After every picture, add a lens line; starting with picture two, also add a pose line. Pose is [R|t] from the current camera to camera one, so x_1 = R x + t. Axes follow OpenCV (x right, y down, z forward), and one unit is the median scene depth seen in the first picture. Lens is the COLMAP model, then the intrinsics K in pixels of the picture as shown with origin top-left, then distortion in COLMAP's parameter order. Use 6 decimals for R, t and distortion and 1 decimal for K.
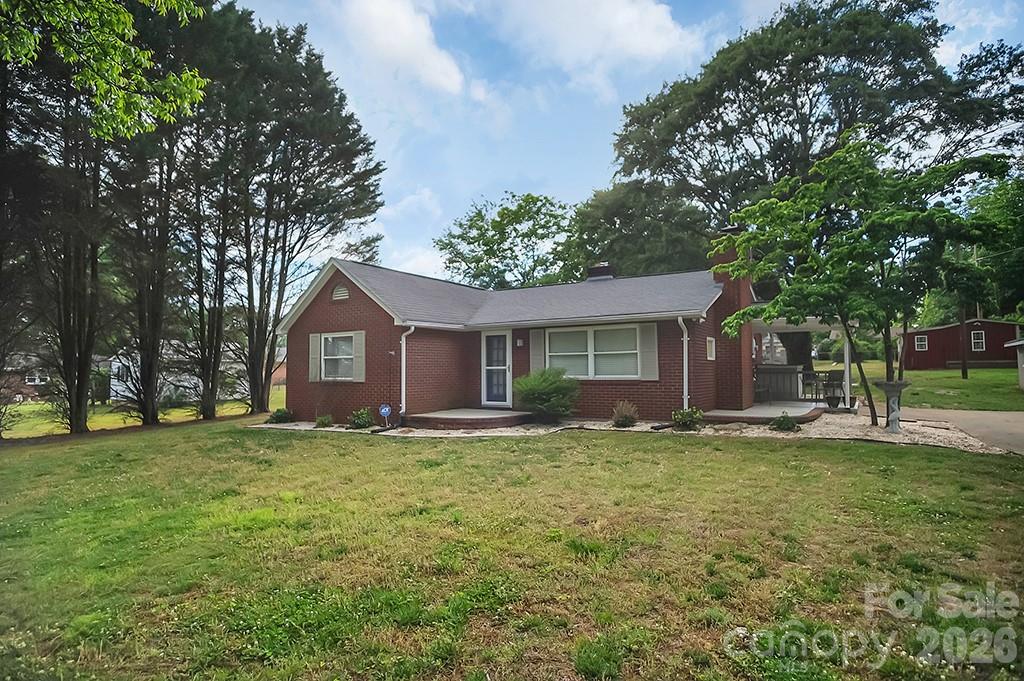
lens RADIAL K [[544.7, 0, 518.5], [0, 544.7, 341.1], [0, 0, 1]] dist [-0.017267, 0.001011]
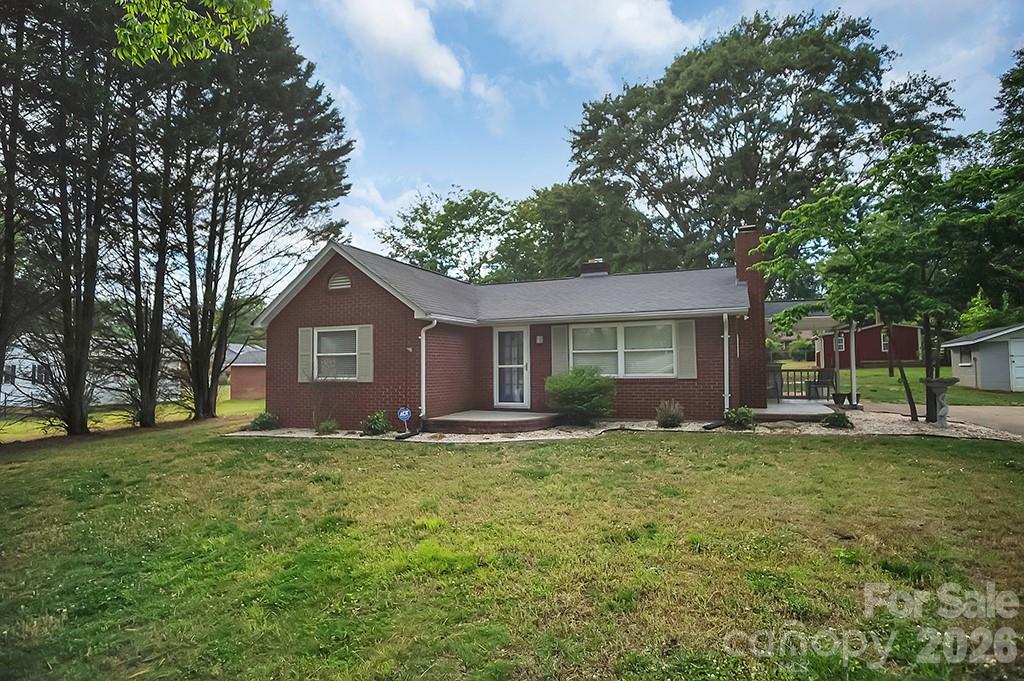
lens RADIAL K [[544.7, 0, 518.5], [0, 544.7, 341.1], [0, 0, 1]] dist [-0.017267, 0.001011]
pose [[0.985340, 0.007604, 0.170430, -0.182324], [-0.007535, 0.999971, -0.001054, 0.006736], [-0.170433, -0.000246, 0.985369, 0.075852]]
